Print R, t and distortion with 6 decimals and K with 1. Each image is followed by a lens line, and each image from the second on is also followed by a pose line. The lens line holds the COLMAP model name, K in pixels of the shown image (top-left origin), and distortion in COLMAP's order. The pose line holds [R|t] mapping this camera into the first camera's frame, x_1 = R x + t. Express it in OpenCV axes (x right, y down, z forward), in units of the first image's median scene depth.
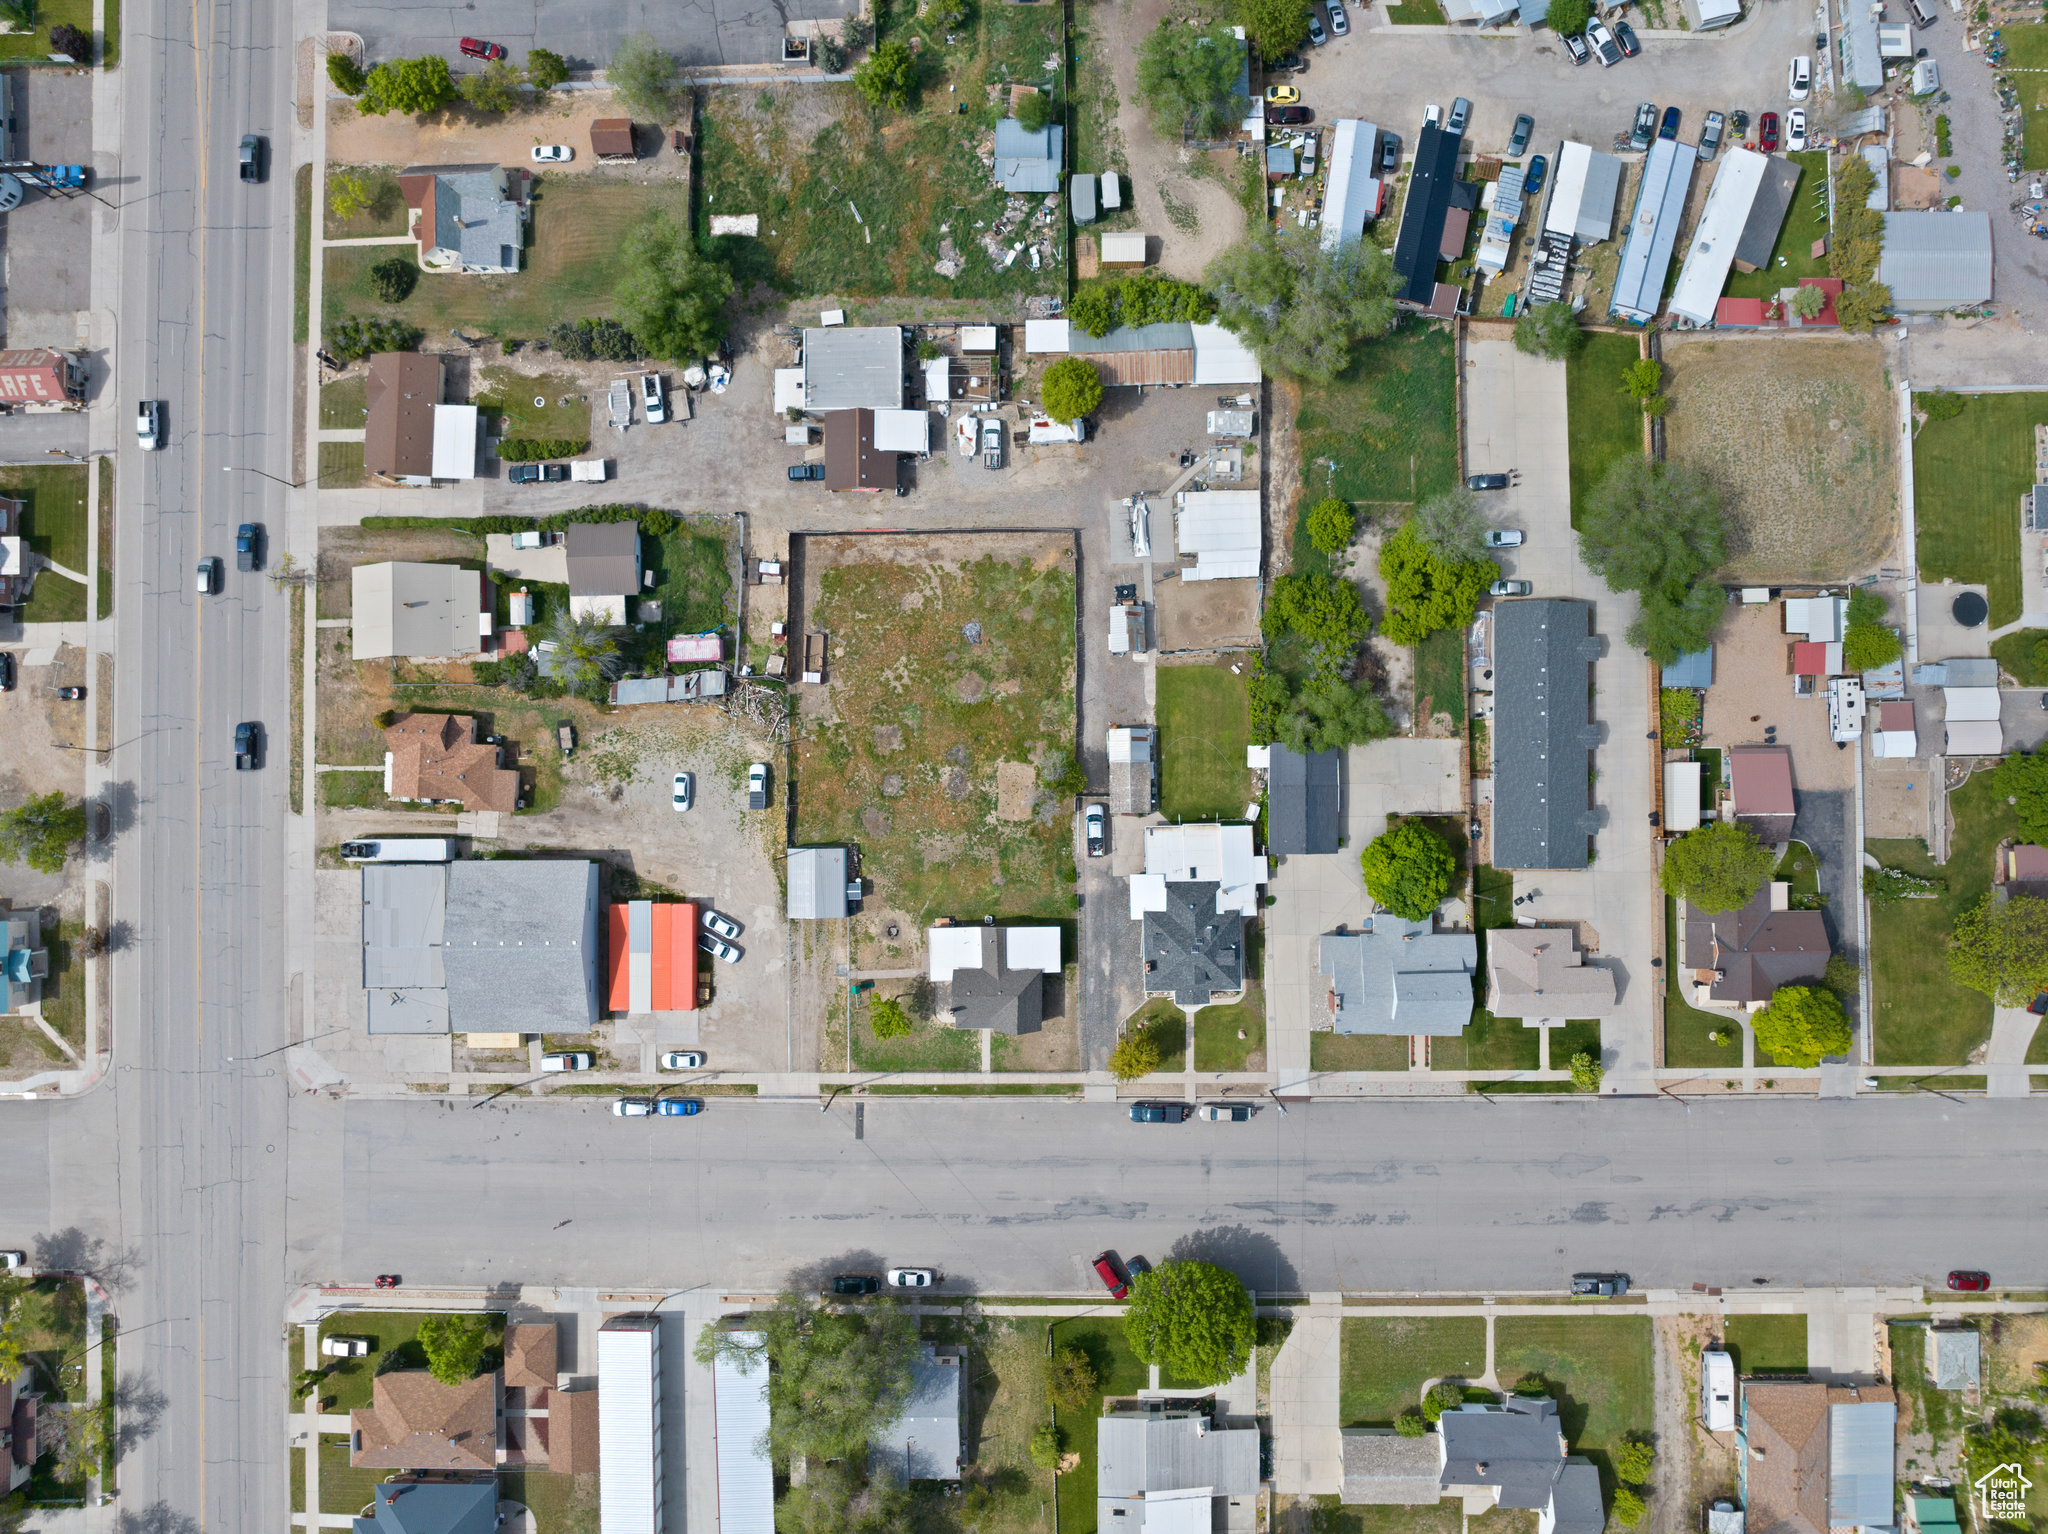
lens RADIAL K [[1408.4, 0, 1024.0], [0, 1408.4, 767.0], [0, 0, 1]] dist [-0.004562, -0.102036]
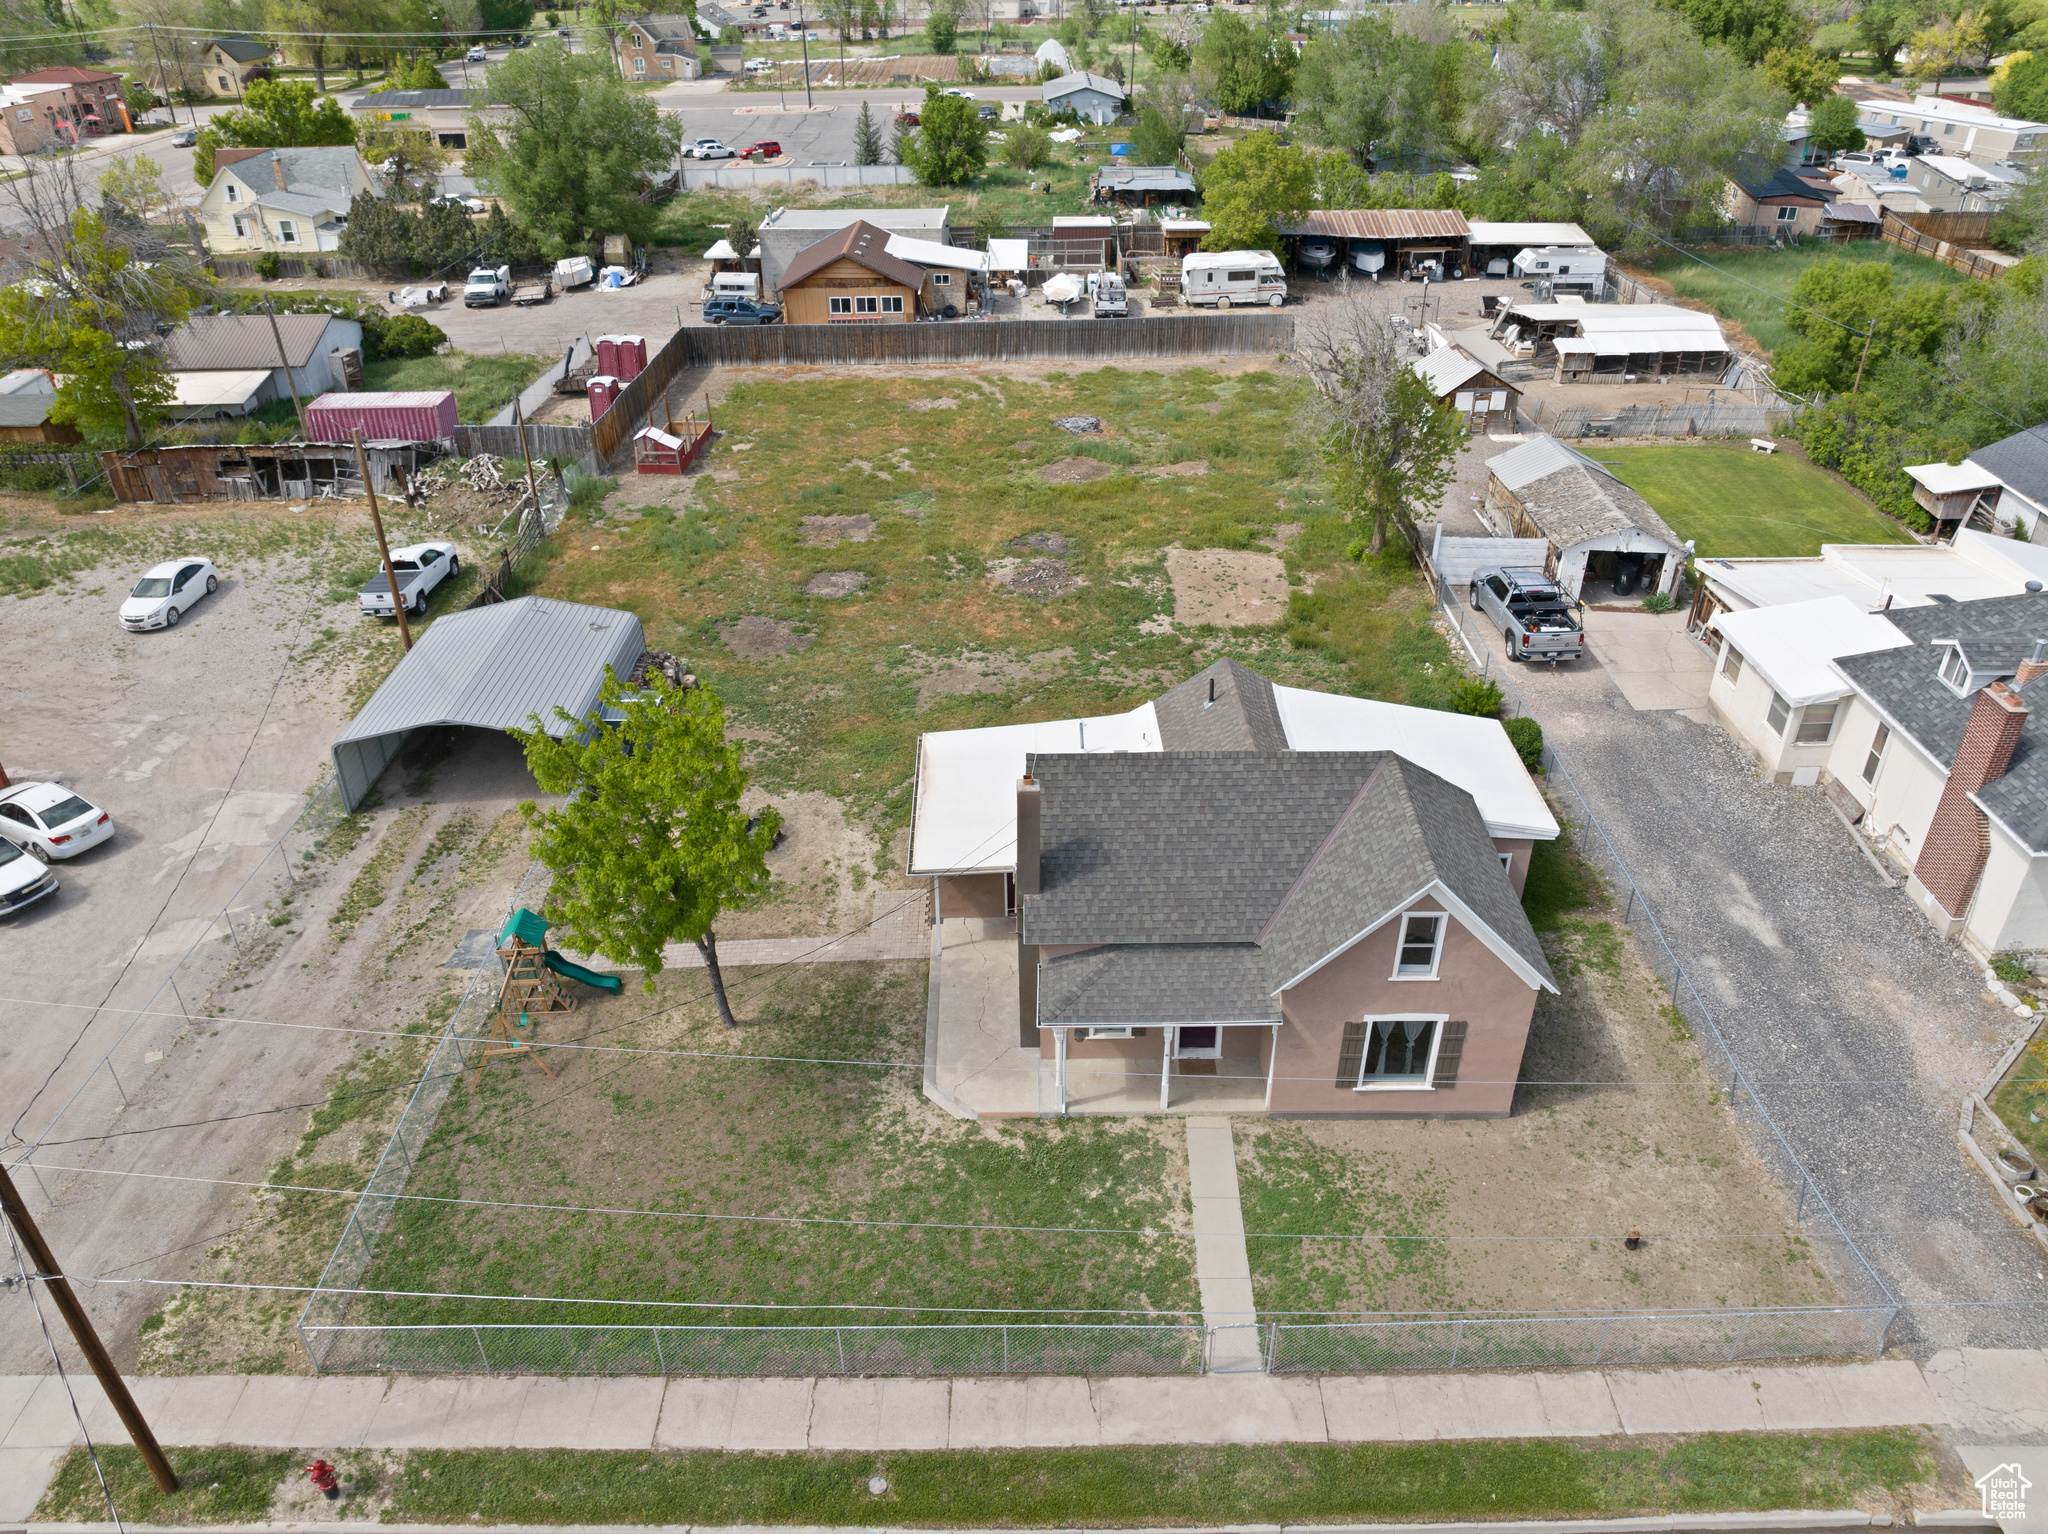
lens RADIAL K [[1440.9, 0, 1033.2], [0, 1440.9, 758.4], [0, 0, 1]] dist [-0.036204, -0.005060]
pose [[0.999958, 0.008686, -0.002798, -0.048067], [-0.007054, 0.541250, -0.840832, 0.306849], [-0.005789, 0.840817, 0.541289, 0.863121]]
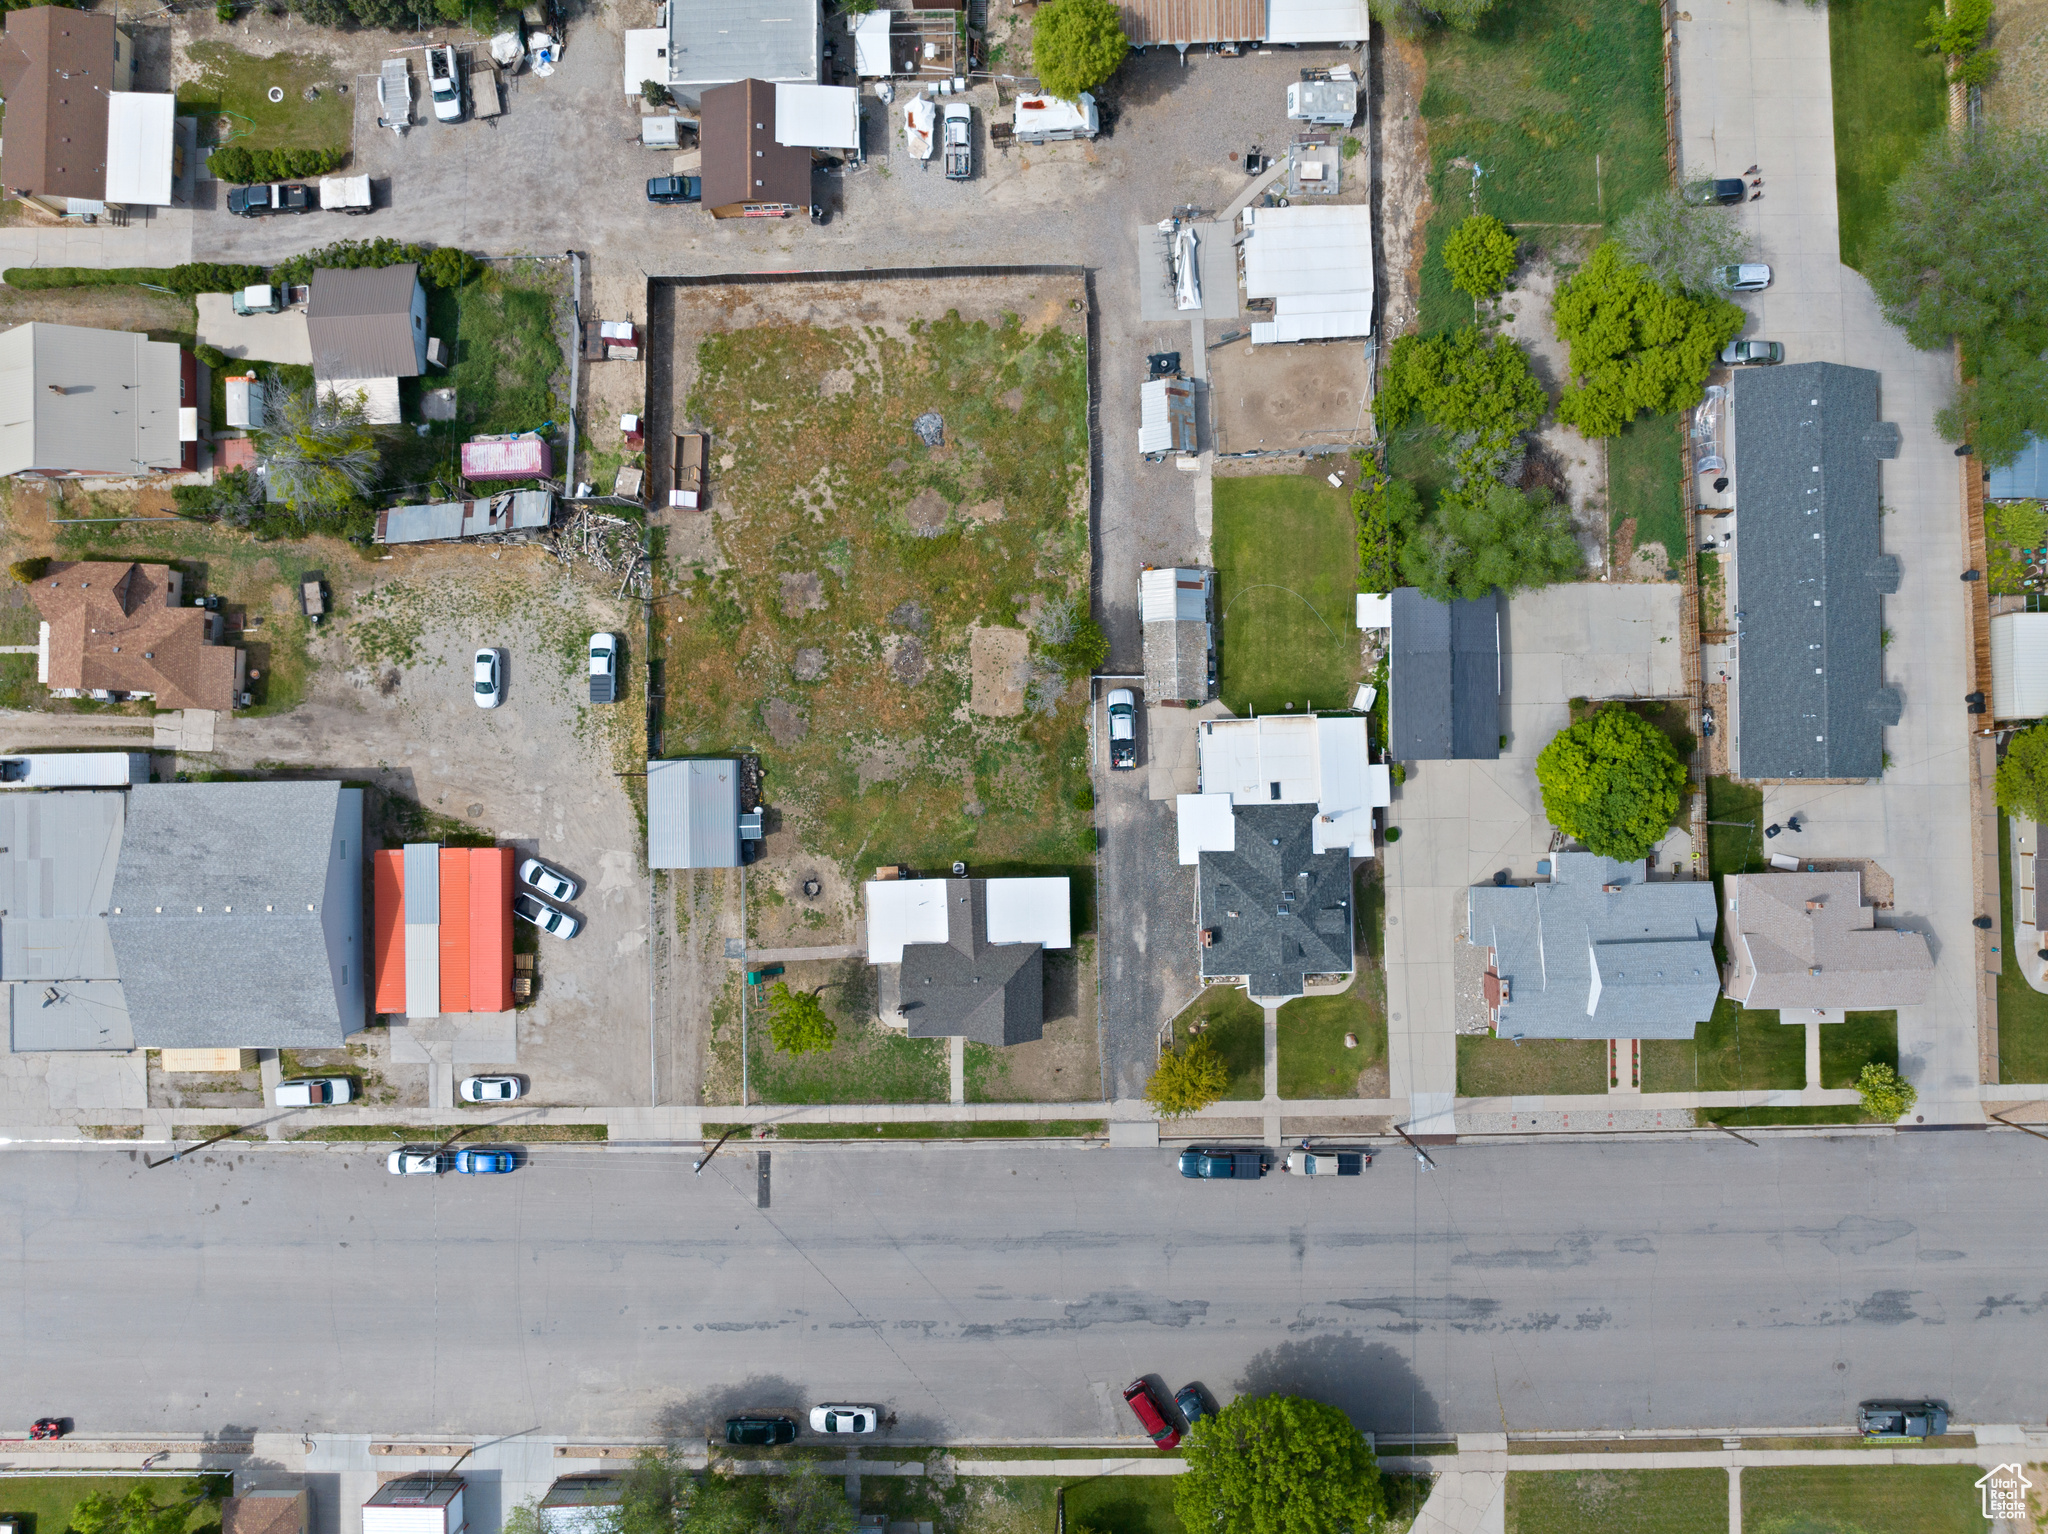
lens RADIAL K [[1440.9, 0, 1033.2], [0, 1440.9, 758.4], [0, 0, 1]] dist [-0.036204, -0.005060]
pose [[0.999948, -0.009783, 0.002851, 0.007742], [0.009773, 0.999946, 0.003477, 0.055642], [-0.002885, -0.003449, 0.999990, 0.336058]]
